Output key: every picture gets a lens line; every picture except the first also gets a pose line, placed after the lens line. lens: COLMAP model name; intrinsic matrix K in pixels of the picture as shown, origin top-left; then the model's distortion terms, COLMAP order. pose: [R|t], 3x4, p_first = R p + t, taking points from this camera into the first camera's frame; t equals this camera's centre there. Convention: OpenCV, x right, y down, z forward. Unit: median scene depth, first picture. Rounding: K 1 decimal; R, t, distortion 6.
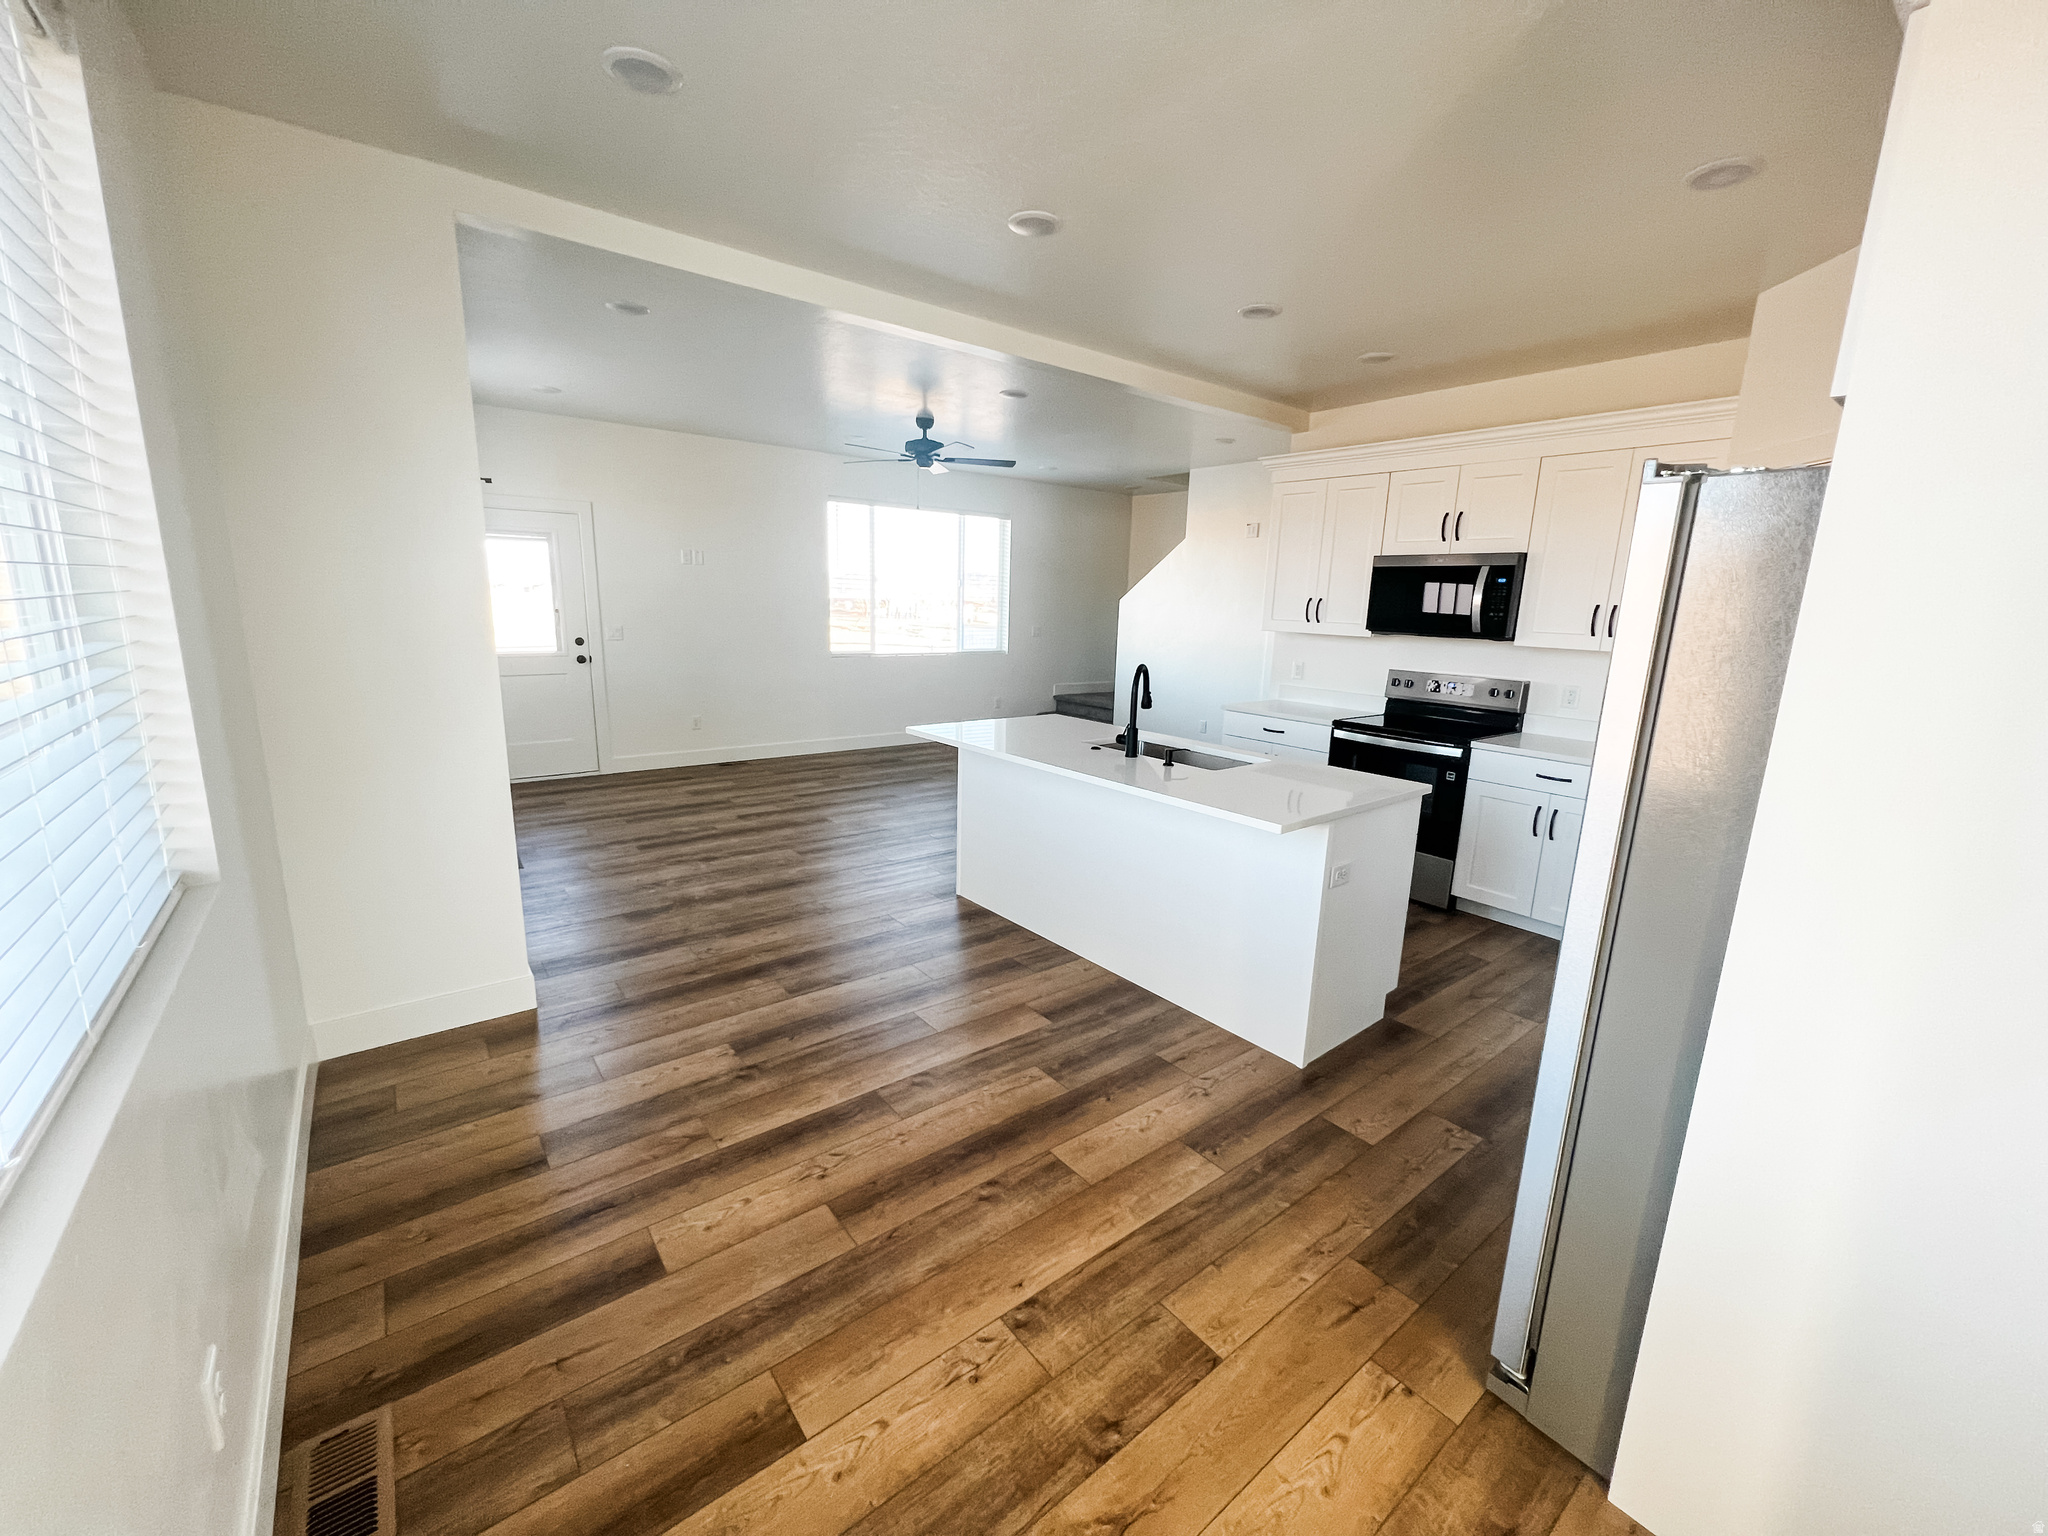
lens RADIAL K [[818.4, 0, 1028.9], [0, 818.4, 767.5], [0, 0, 1]] dist [-0.002777, -0.000529]
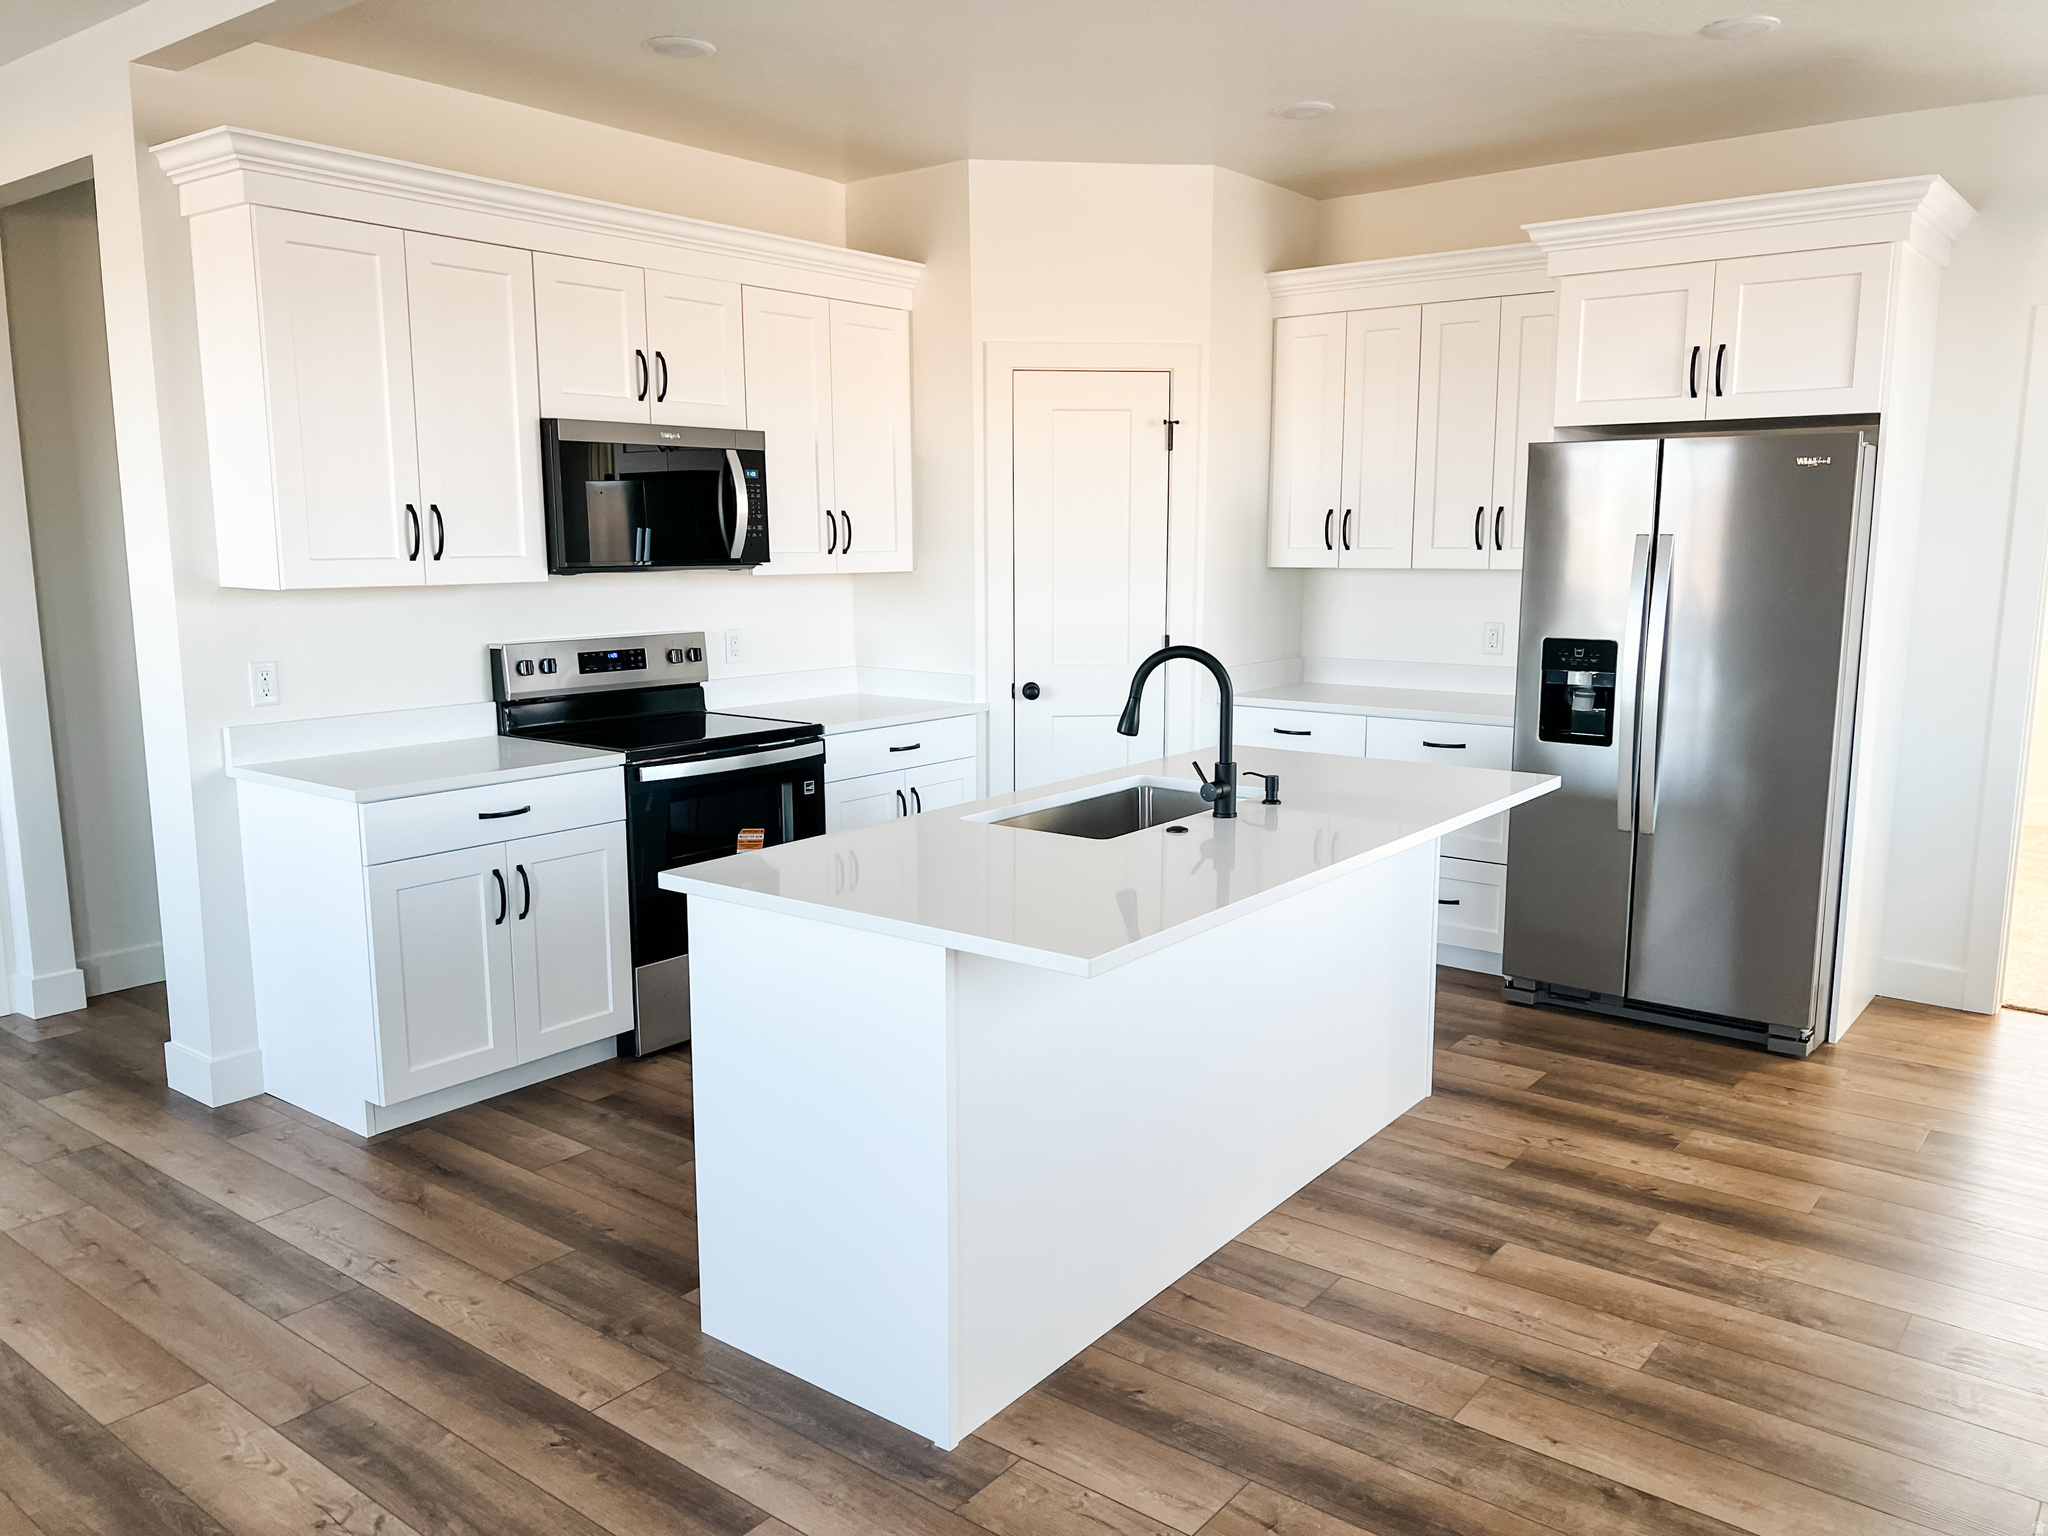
lens RADIAL K [[1528.4, 0, 1038.2], [0, 1528.4, 779.6], [0, 0, 1]] dist [0.052729, -0.062302]
pose [[-0.233877, -0.190691, 0.953383, -0.597151], [0.189537, 0.952823, 0.237075, -0.223997], [-0.953613, 0.236148, -0.186700, 0.977429]]
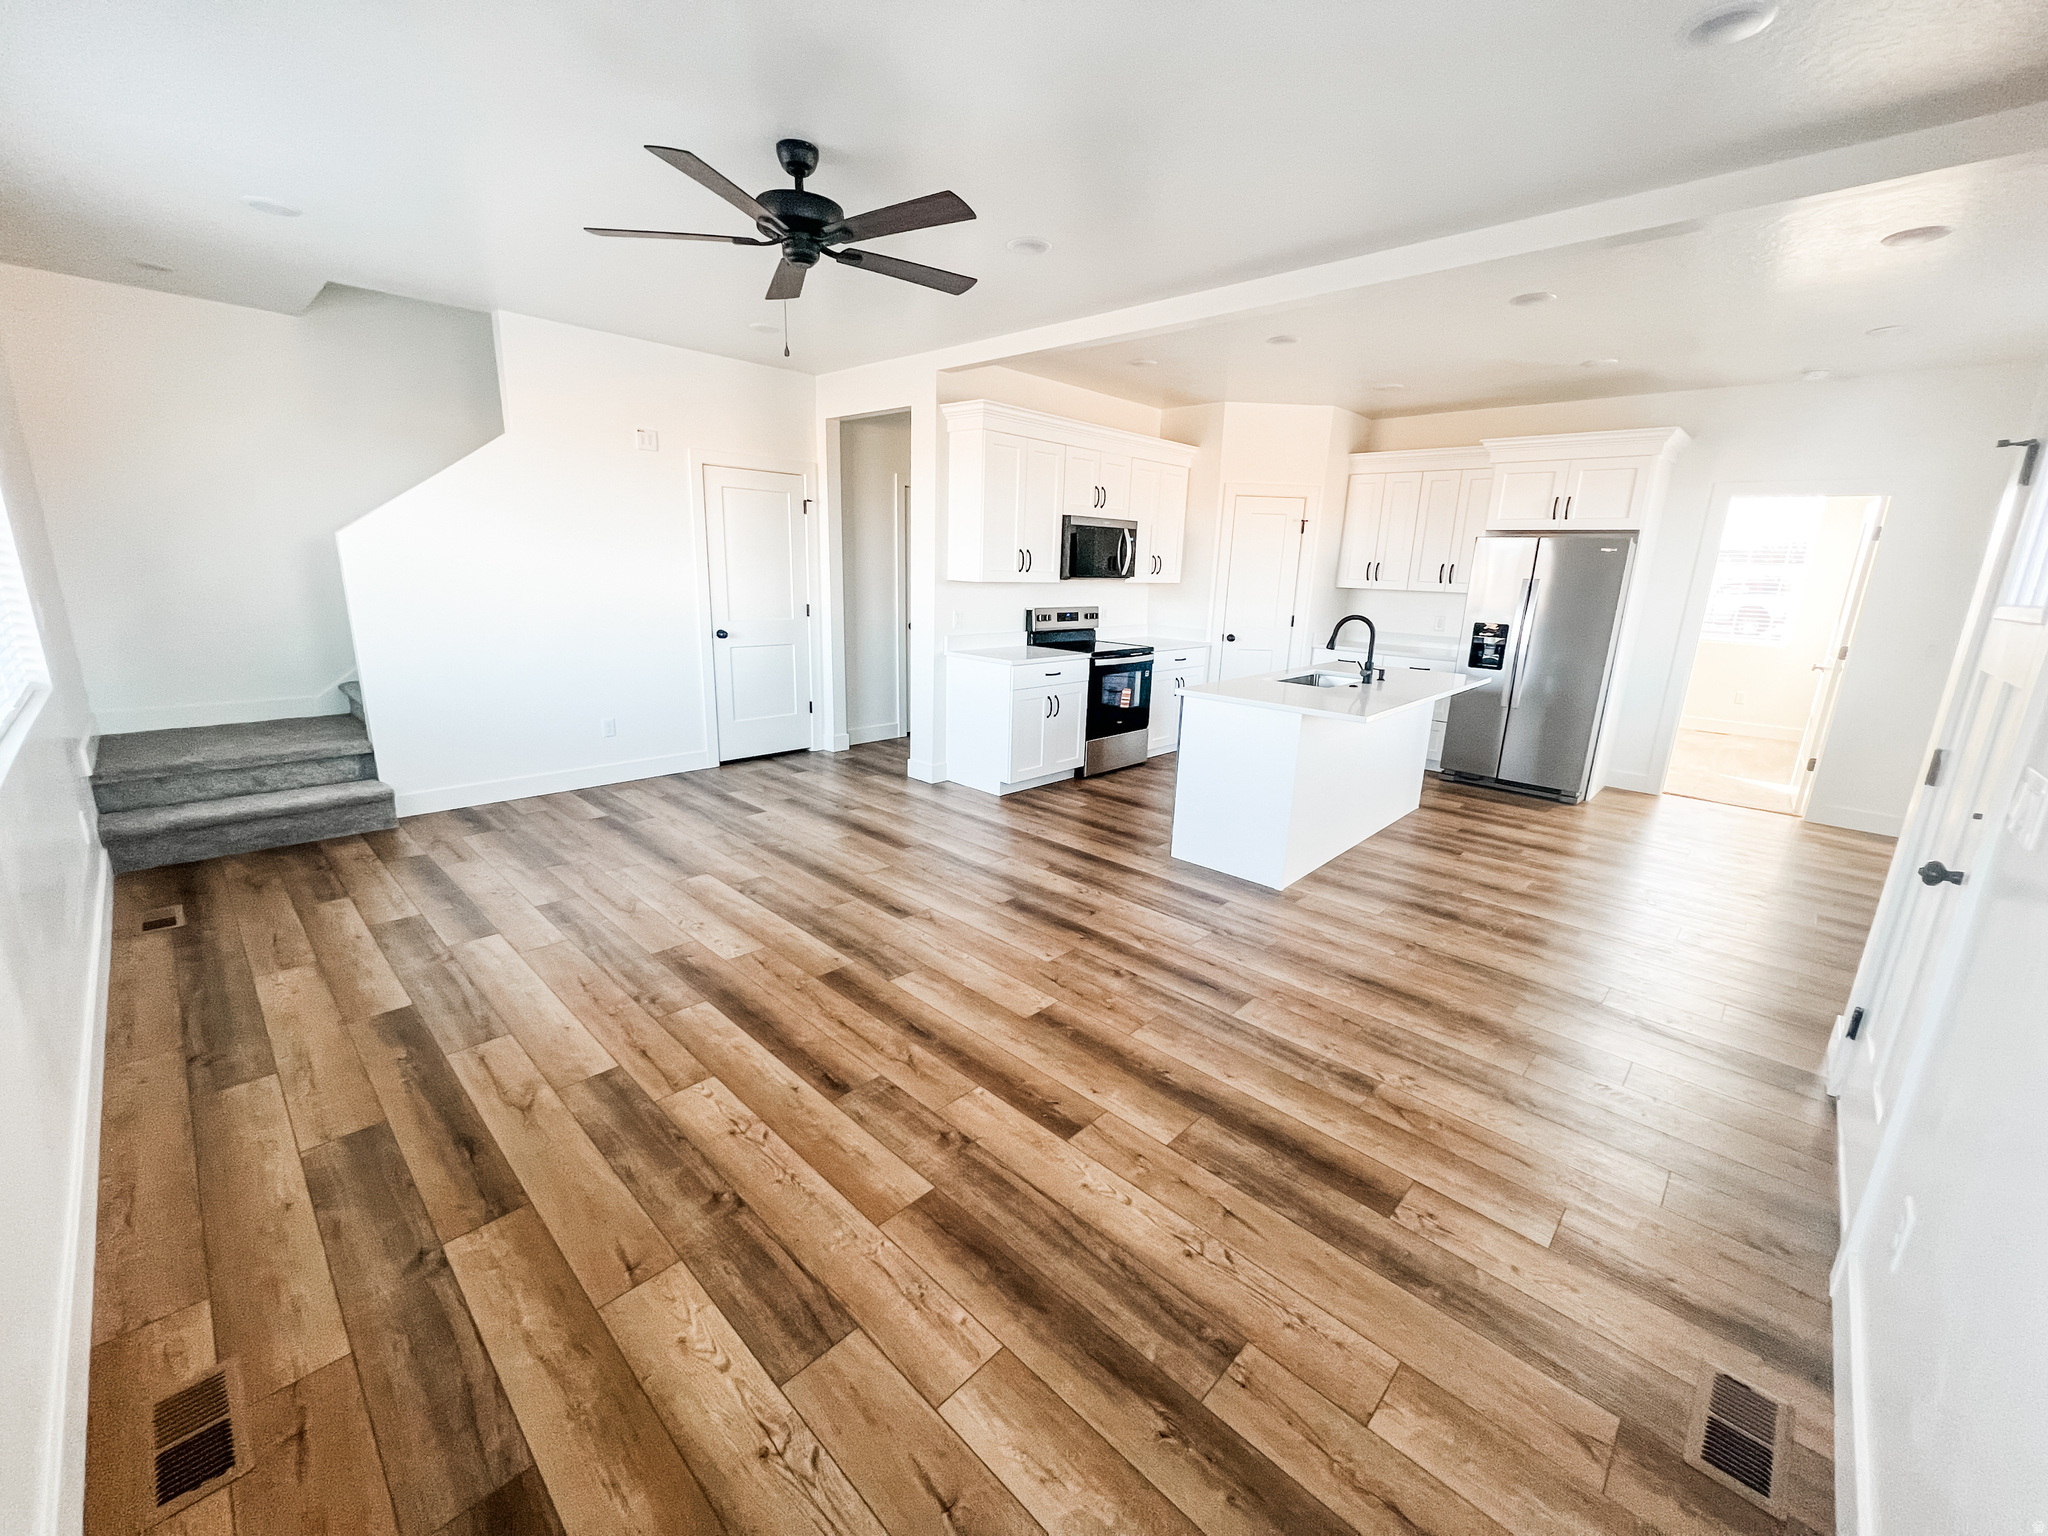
lens RADIAL K [[818.4, 0, 1022.1], [0, 818.4, 766.4], [0, 0, 1]] dist [-0.002777, -0.000529]
pose [[-0.135515, -0.279537, 0.950523, -0.860382], [0.164772, 0.939655, 0.299832, -0.295152], [-0.976978, 0.197251, -0.081278, 1.284648]]
